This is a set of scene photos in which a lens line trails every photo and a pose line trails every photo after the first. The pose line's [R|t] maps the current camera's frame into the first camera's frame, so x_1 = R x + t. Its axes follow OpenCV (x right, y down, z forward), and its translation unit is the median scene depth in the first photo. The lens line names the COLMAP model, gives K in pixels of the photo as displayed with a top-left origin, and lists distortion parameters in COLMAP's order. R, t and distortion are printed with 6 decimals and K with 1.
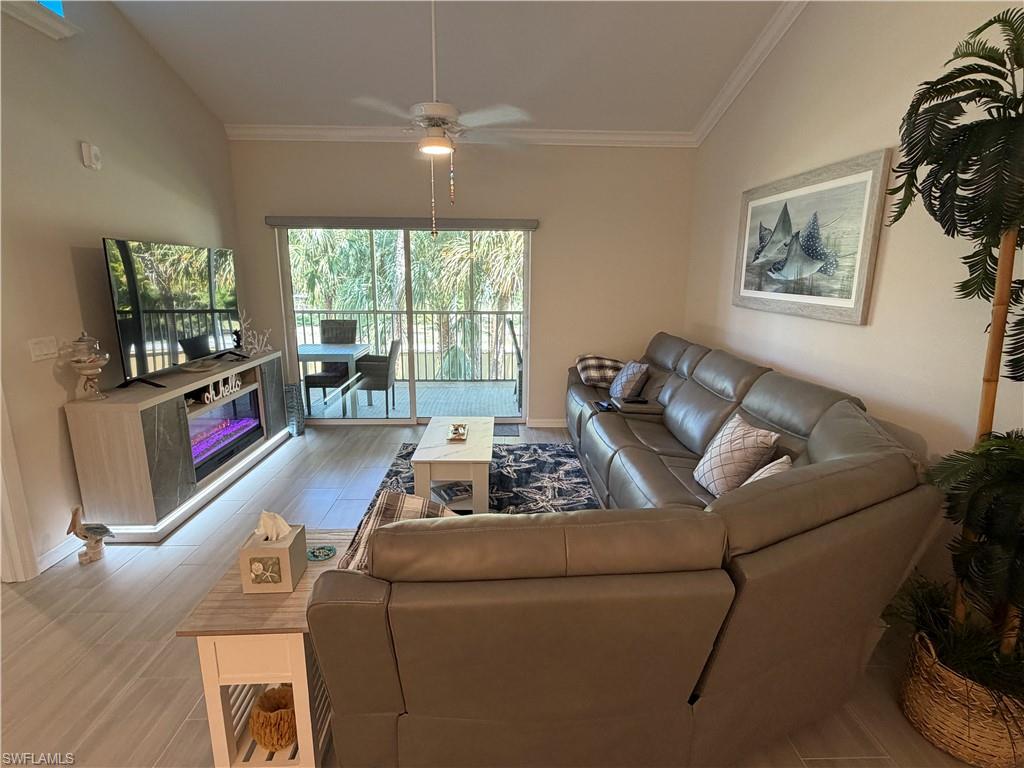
lens RADIAL K [[518.1, 0, 507.4], [0, 518.1, 390.2], [0, 0, 1]] dist [-0.005095, -0.000141]
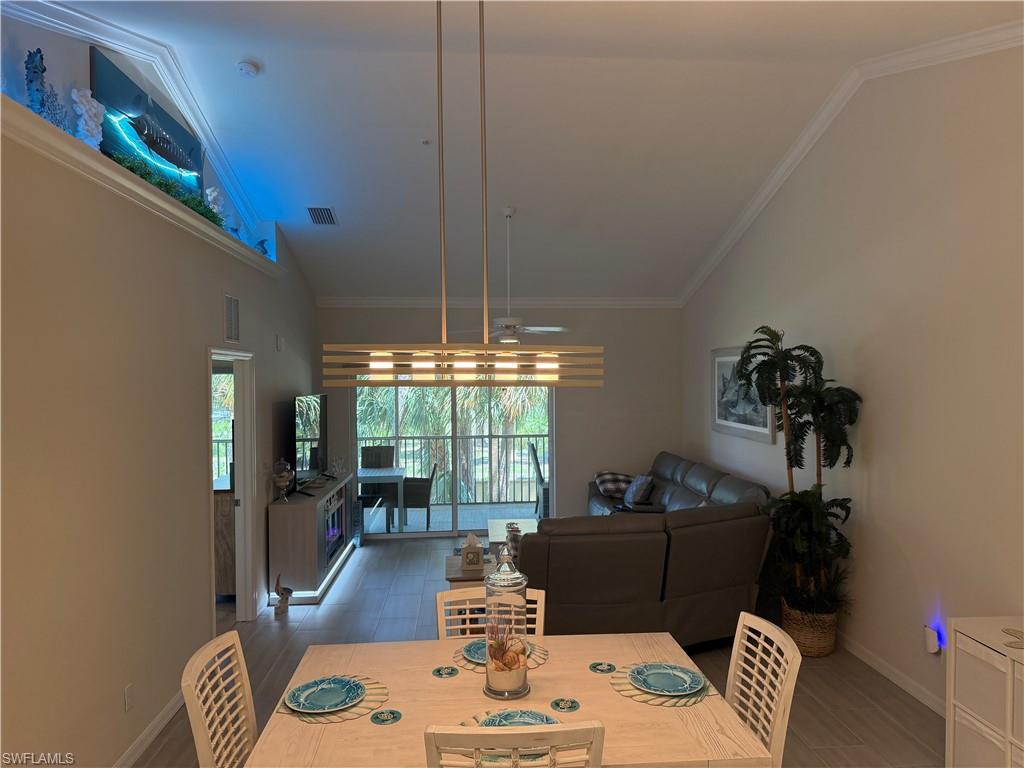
lens RADIAL K [[751.3, 0, 504.8], [0, 751.3, 383.6], [0, 0, 1]] dist [0.107843, -0.021430]
pose [[0.999109, -0.015192, 0.039366, -0.164607], [0.023108, 0.977599, -0.209202, 0.108991], [-0.035306, 0.209925, 0.977080, -0.869547]]
